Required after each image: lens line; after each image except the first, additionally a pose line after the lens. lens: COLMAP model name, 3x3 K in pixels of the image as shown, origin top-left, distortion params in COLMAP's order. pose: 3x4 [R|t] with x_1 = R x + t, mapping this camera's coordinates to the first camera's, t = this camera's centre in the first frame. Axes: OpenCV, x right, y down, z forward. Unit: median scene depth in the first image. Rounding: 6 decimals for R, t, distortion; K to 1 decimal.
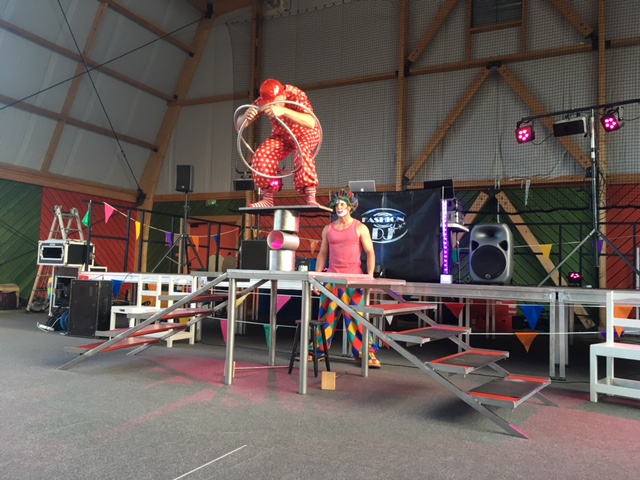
lens RADIAL K [[545.2, 0, 318.9], [0, 545.2, 238.0], [0, 0, 1]] dist [0.080725, -0.116988]
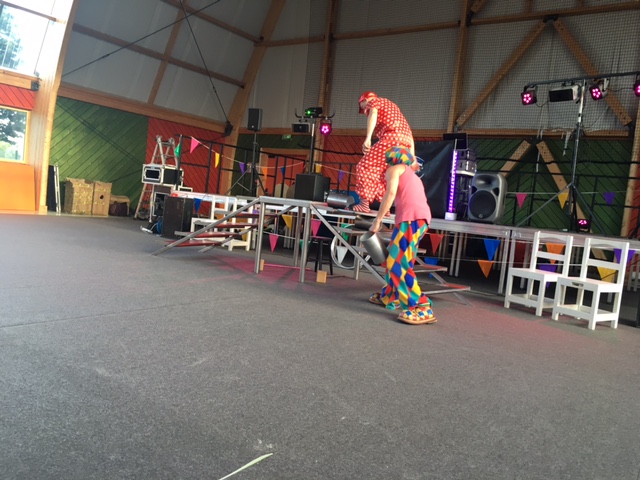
lens RADIAL K [[544.7, 0, 318.5], [0, 544.7, 238.3], [0, 0, 1]] dist [0.079193, -0.112884]
pose [[0.983295, 0.080523, -0.163239, 0.130256], [-0.059280, 0.989599, 0.131072, -0.016847], [0.172096, -0.119206, 0.977841, -0.224474]]
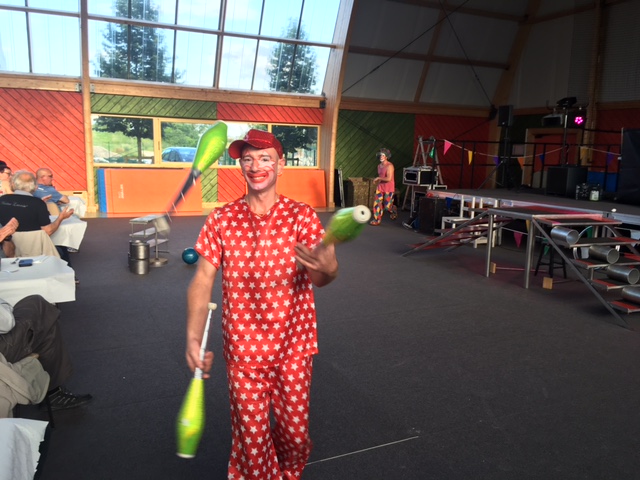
lens RADIAL K [[543.9, 0, 318.2], [0, 543.9, 237.7], [0, 0, 1]] dist [0.081038, -0.116738]
pose [[0.780511, 0.086356, -0.619149, 0.255973], [0.044234, 0.980302, 0.192489, -0.108510], [0.623575, -0.177627, 0.761316, -0.319867]]
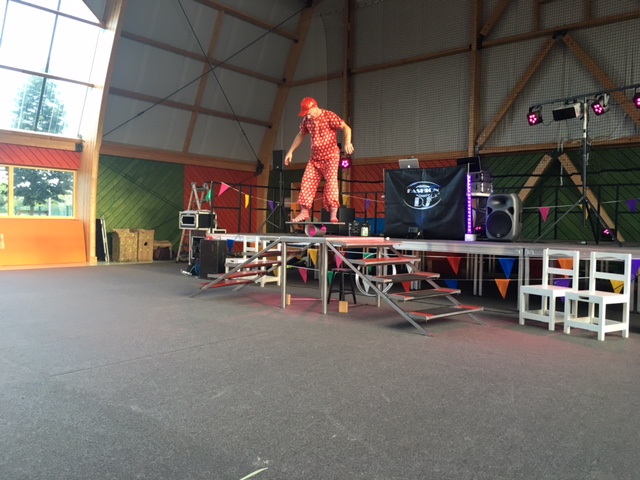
lens RADIAL K [[544.7, 0, 318.5], [0, 544.7, 238.3], [0, 0, 1]] dist [0.079193, -0.112884]
pose [[0.969732, -0.008577, -0.244022, 0.179598], [0.030530, 0.995799, 0.086326, -0.037914], [0.242257, -0.091163, 0.965920, -0.271249]]
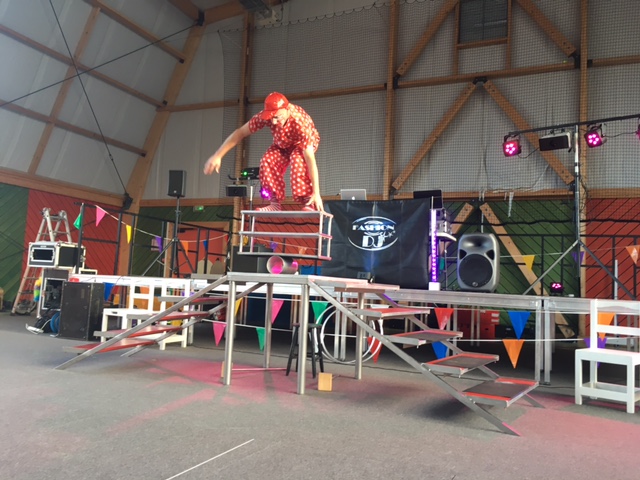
lens RADIAL K [[545.2, 0, 318.9], [0, 545.2, 238.0], [0, 0, 1]] dist [0.080725, -0.116988]
pose [[0.999244, 0.018310, 0.034284, -0.018625], [-0.017759, 0.999709, -0.016313, 0.004035], [-0.034573, 0.015692, 0.999279, -0.017530]]
